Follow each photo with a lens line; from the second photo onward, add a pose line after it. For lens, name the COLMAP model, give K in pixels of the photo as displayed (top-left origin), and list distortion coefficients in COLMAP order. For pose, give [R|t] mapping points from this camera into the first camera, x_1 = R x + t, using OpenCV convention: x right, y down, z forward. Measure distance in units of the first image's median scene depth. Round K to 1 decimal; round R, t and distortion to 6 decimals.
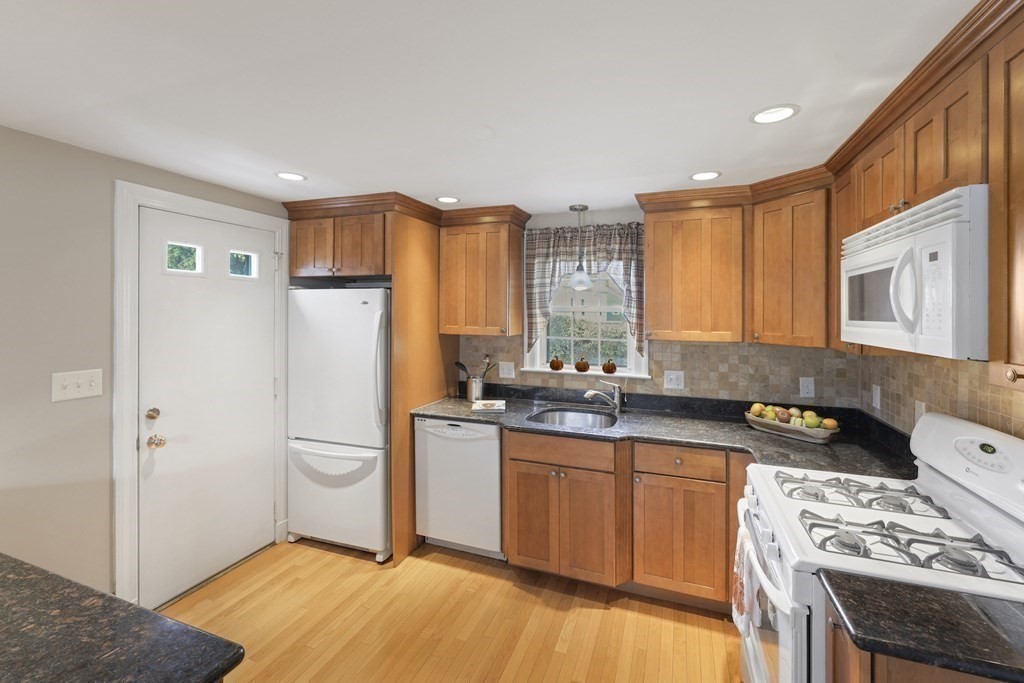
lens RADIAL K [[430.7, 0, 523.7], [0, 430.7, 312.4], [0, 0, 1]] dist [-0.000123, 0.000268]
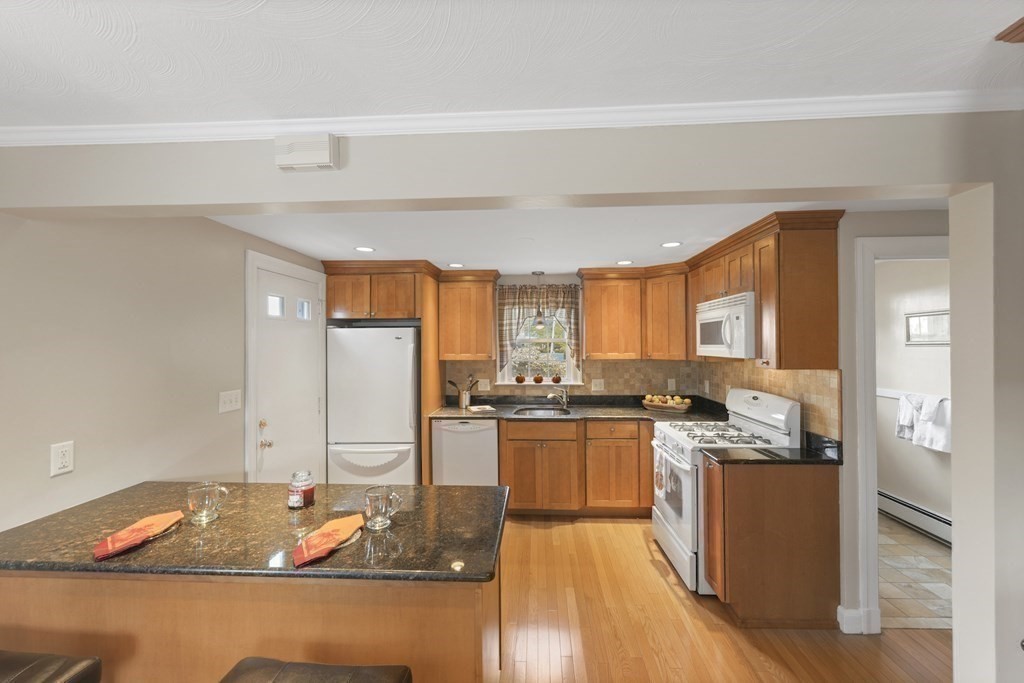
lens RADIAL K [[403.5, 0, 519.3], [0, 403.5, 344.2], [0, 0, 1]] dist [0.002589, 0.000174]
pose [[0.955818, -0.014558, 0.293598, -0.433285], [0.014283, 0.999893, 0.003081, -0.001563], [-0.293612, 0.001249, 0.955924, -0.396795]]
